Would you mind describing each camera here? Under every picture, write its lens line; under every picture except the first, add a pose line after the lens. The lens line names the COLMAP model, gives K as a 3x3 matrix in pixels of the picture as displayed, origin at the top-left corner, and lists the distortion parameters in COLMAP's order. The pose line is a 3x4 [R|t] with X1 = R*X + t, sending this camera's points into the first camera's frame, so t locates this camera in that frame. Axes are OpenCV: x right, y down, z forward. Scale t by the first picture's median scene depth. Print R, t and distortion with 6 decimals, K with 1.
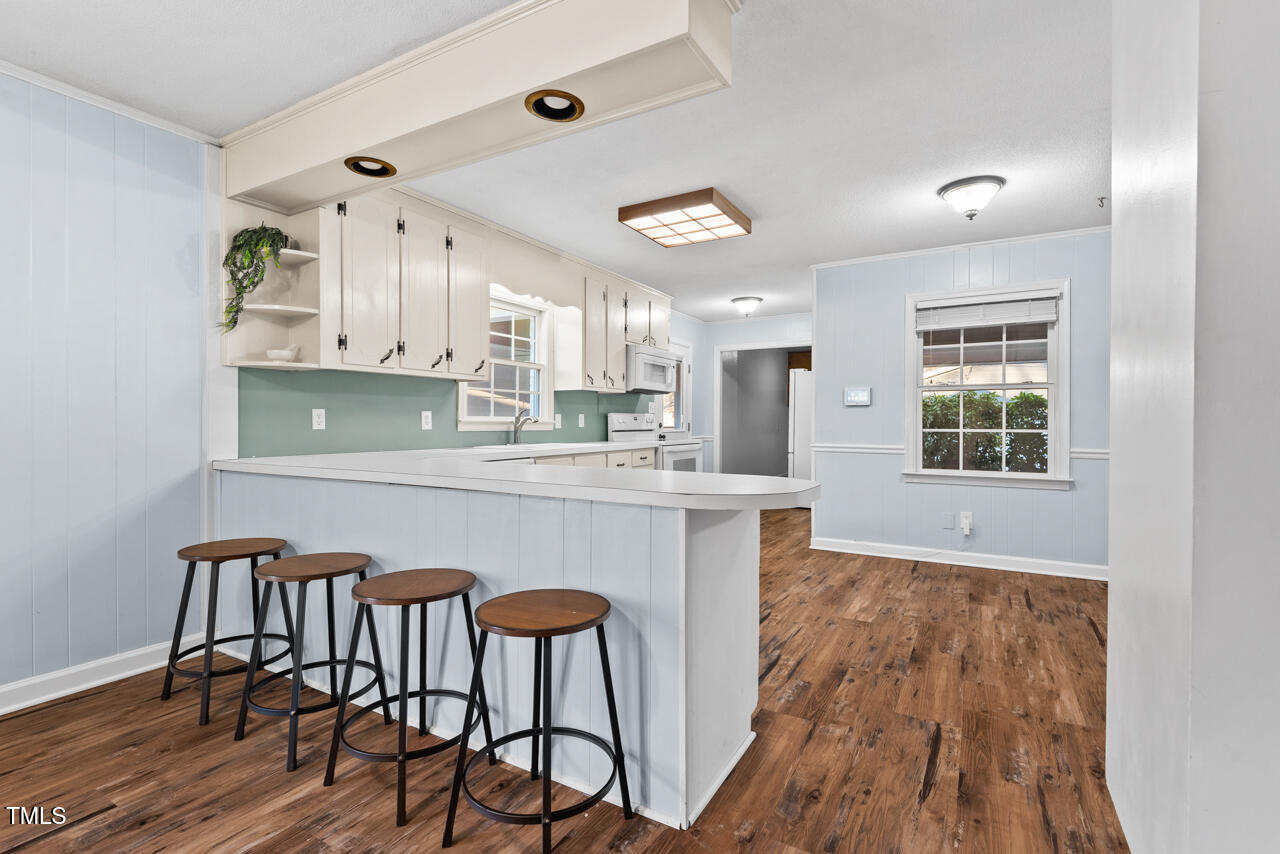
lens RADIAL K [[593.5, 0, 632.9], [0, 593.5, 418.2], [0, 0, 1]] dist [0.013021, -0.002711]
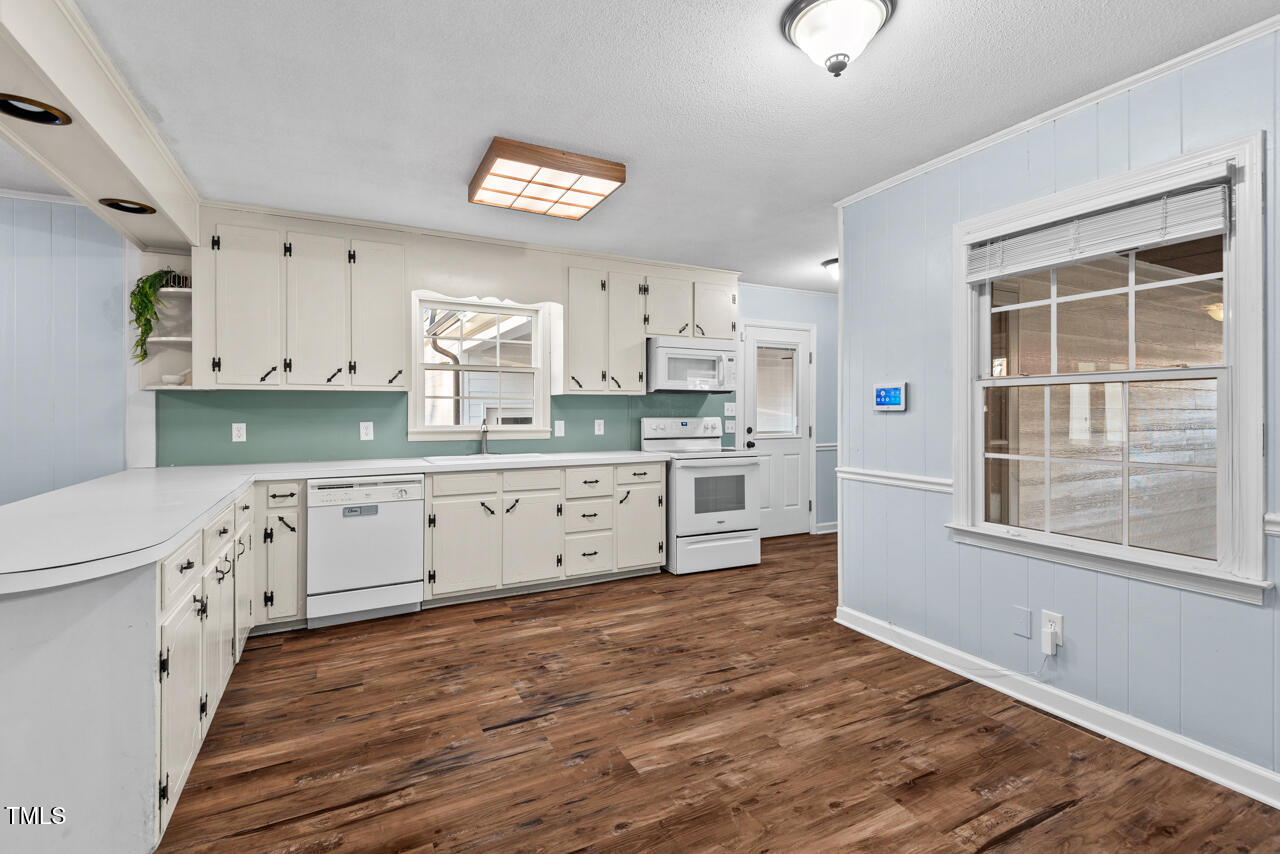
lens RADIAL K [[593.5, 0, 632.2], [0, 593.5, 408.4], [0, 0, 1]] dist [0.013021, -0.002711]
pose [[0.841862, -0.007438, -0.539642, 0.606134], [0.007872, 0.999968, -0.001503, -0.031623], [0.539636, -0.002983, 0.841893, 0.390128]]
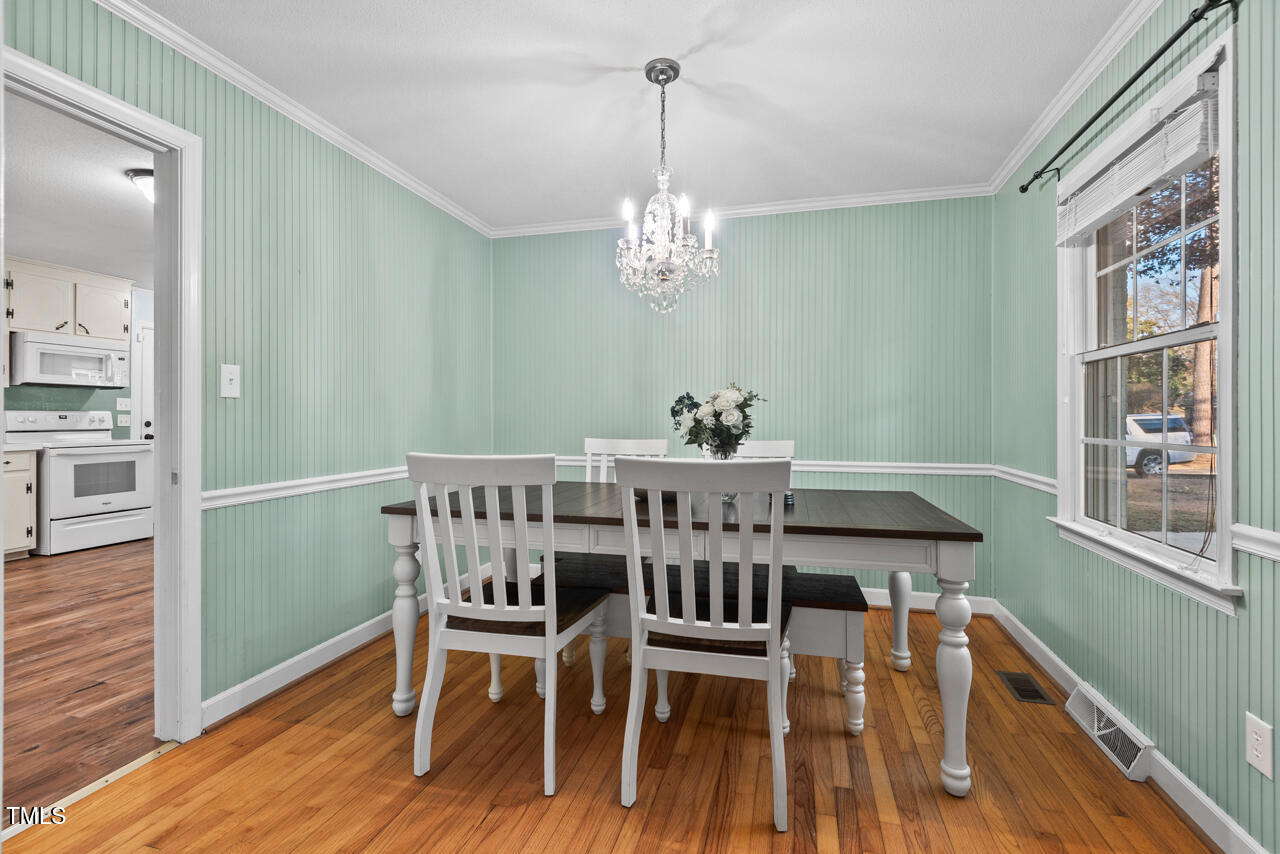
lens RADIAL K [[593.5, 0, 639.1], [0, 593.5, 413.7], [0, 0, 1]] dist [0.013021, -0.002711]
pose [[0.965398, -0.008110, 0.260656, 0.906252], [0.008808, 0.999960, -0.001512, 0.007078], [-0.260633, 0.003756, 0.965431, -0.106087]]
